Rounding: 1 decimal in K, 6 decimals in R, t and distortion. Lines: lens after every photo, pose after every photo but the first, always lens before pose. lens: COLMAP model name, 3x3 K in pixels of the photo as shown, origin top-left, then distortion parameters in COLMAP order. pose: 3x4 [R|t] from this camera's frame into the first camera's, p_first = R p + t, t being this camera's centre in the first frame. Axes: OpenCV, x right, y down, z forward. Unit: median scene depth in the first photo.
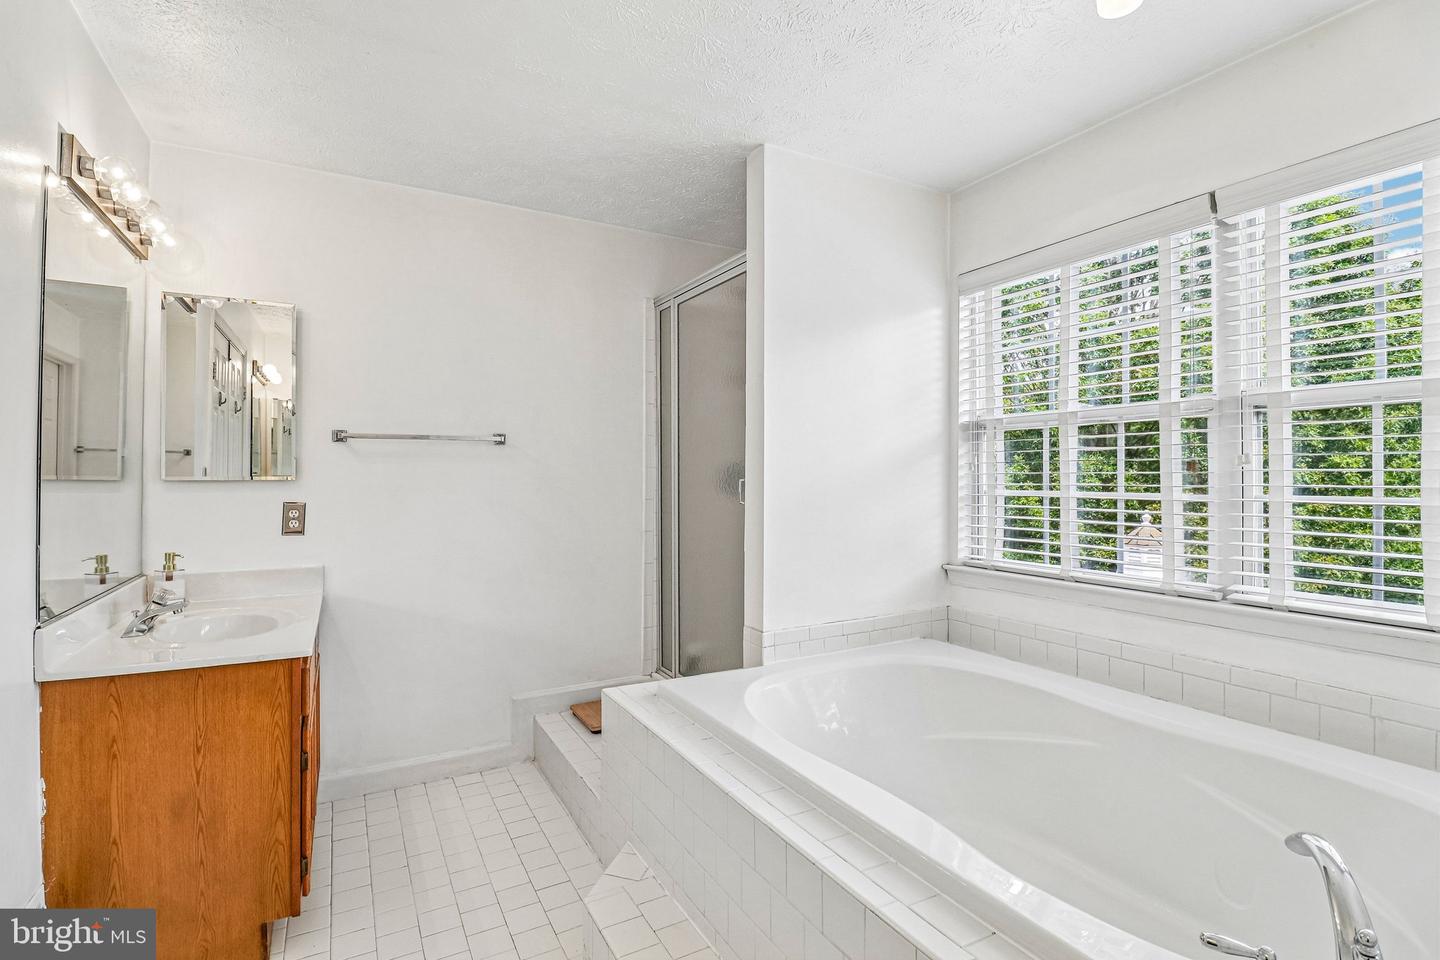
lens RADIAL K [[672.2, 0, 720.4], [0, 672.2, 467.1], [0, 0, 1]] dist [-0.007225, -0.003805]
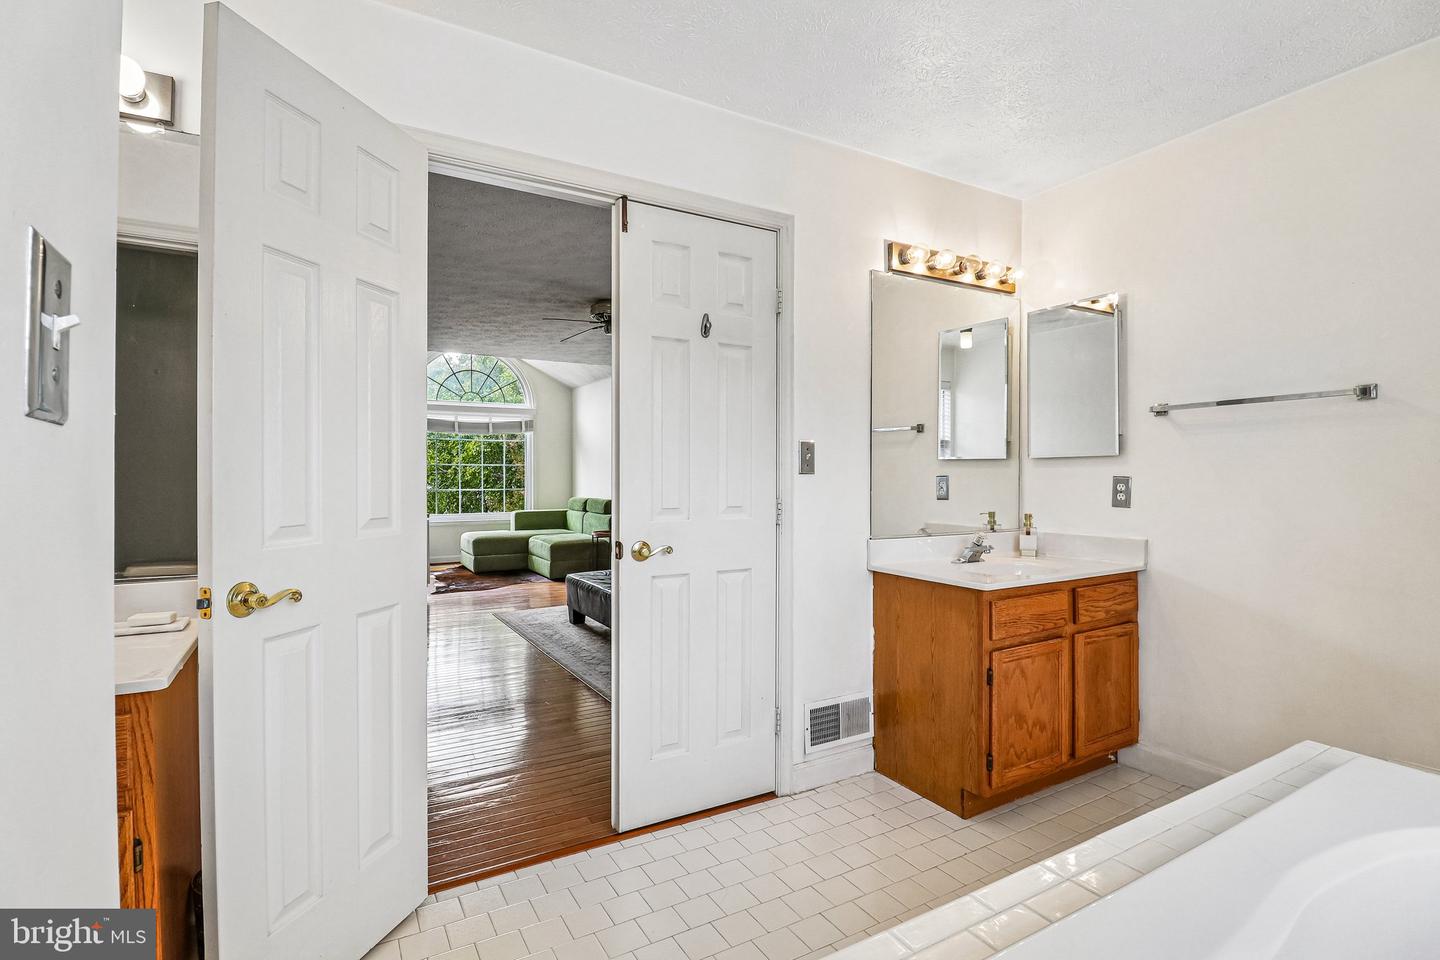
lens RADIAL K [[672.2, 0, 714.6], [0, 672.2, 476.1], [0, 0, 1]] dist [-0.007225, -0.003805]
pose [[0.010337, -0.009794, -0.999899, 0.589663], [0.013233, 0.999866, -0.009657, 0.074761], [0.999859, -0.013131, 0.010465, 0.474714]]
